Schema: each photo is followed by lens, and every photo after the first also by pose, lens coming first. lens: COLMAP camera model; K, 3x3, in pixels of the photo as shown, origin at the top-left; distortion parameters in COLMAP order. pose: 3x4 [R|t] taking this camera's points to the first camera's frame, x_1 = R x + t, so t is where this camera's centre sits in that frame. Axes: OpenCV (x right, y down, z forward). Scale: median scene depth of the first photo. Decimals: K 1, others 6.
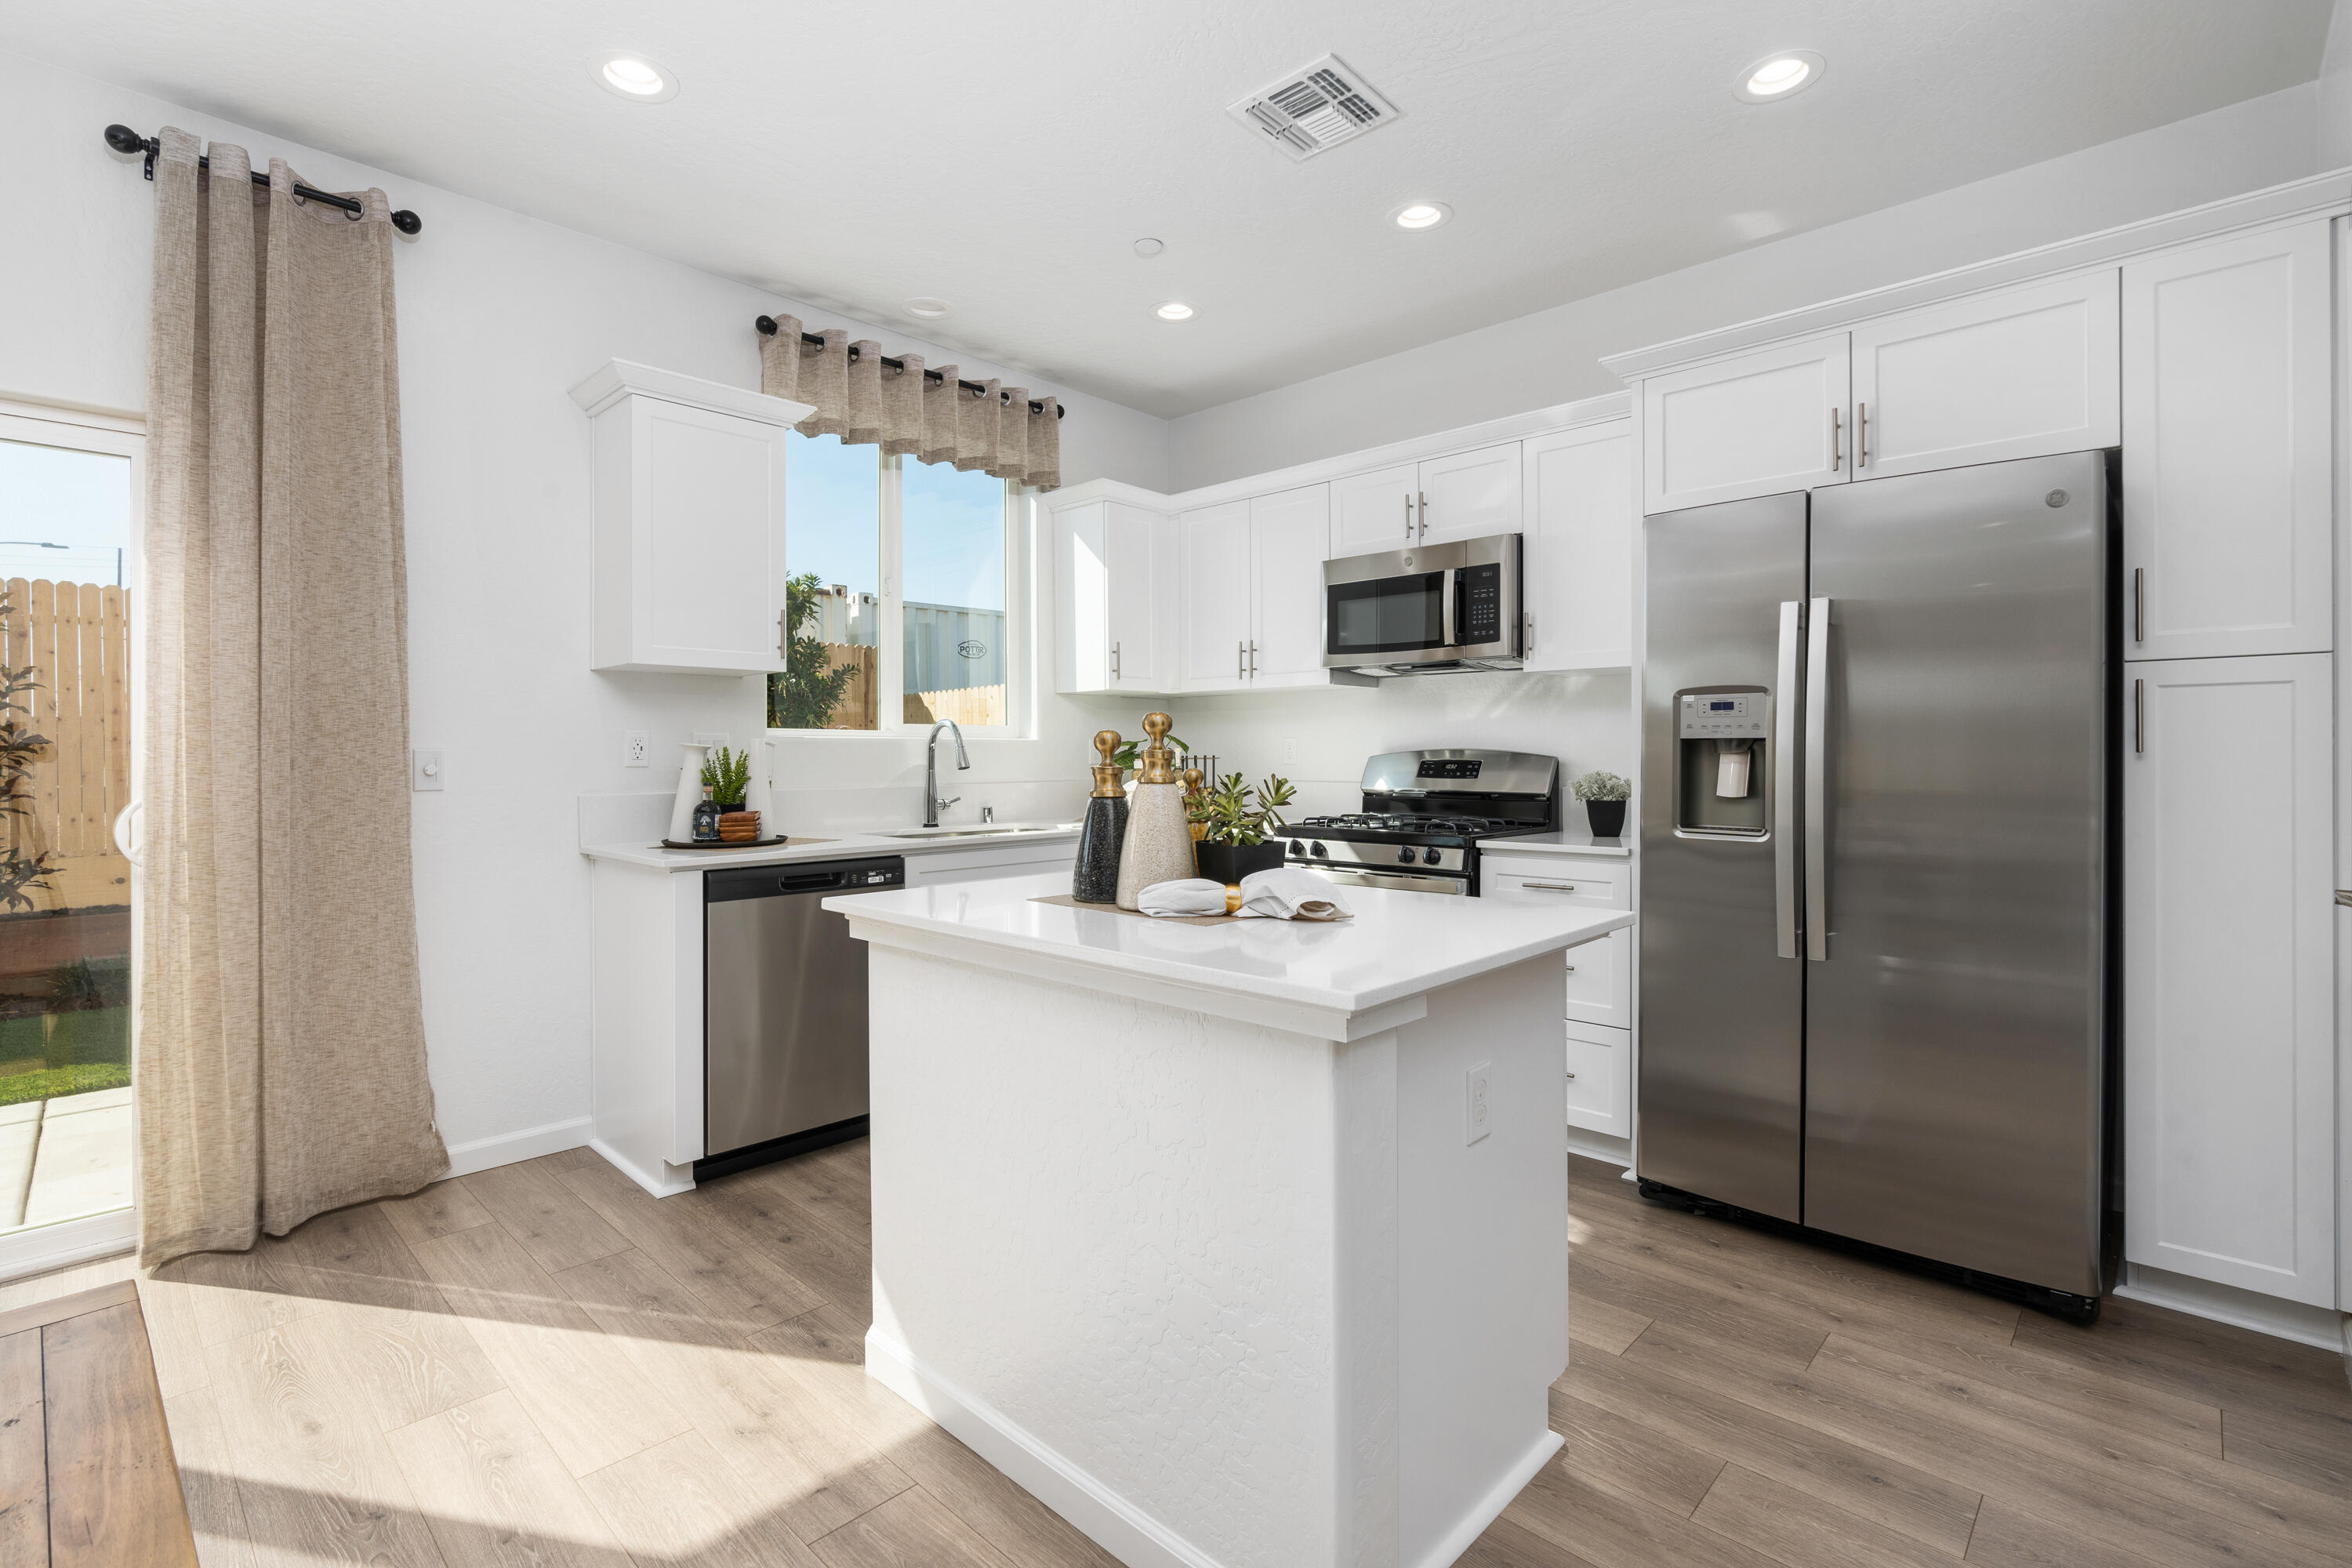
lens RADIAL K [[1073.7, 0, 1170.7], [0, 1073.7, 750.4], [0, 0, 1]] dist [-0.009069, 0.003881]
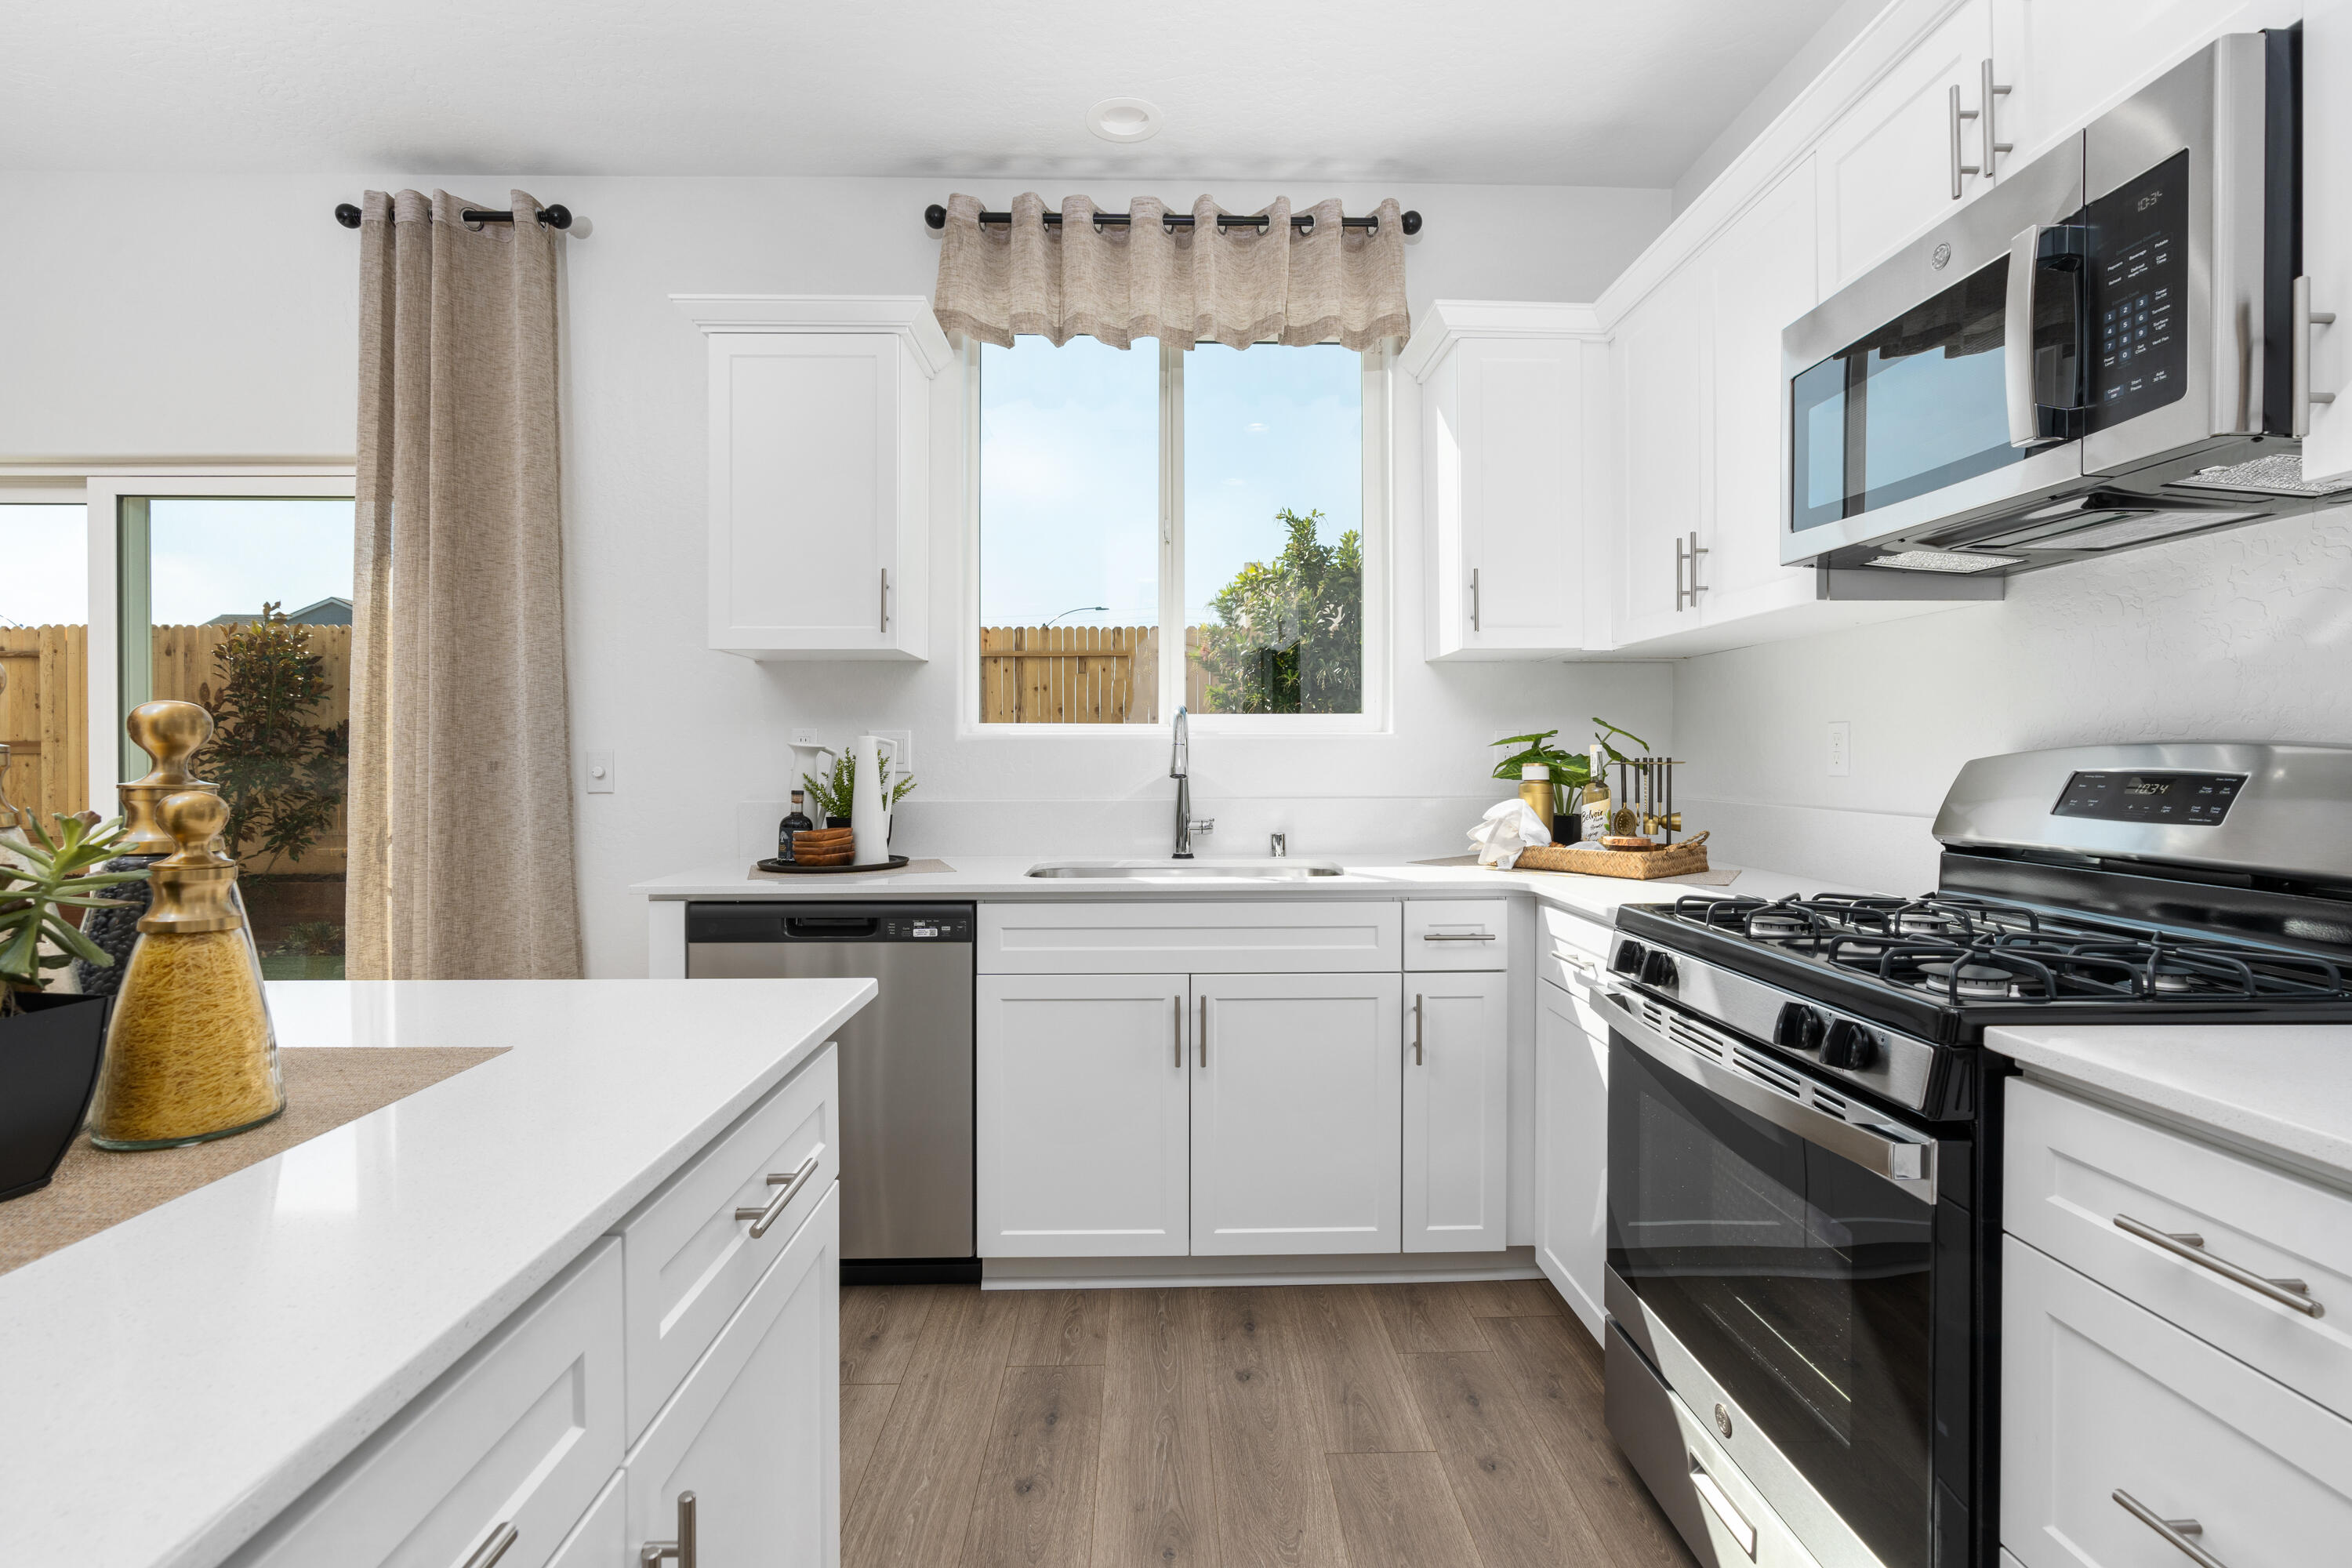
lens RADIAL K [[1073.7, 0, 1176.9], [0, 1073.7, 759.4], [0, 0, 1]] dist [-0.009069, 0.003881]
pose [[0.711015, 0.002730, -0.703172, 0.309069], [0.002461, 0.999977, 0.006370, 0.001713], [0.703173, -0.006260, 0.710992, 0.553534]]
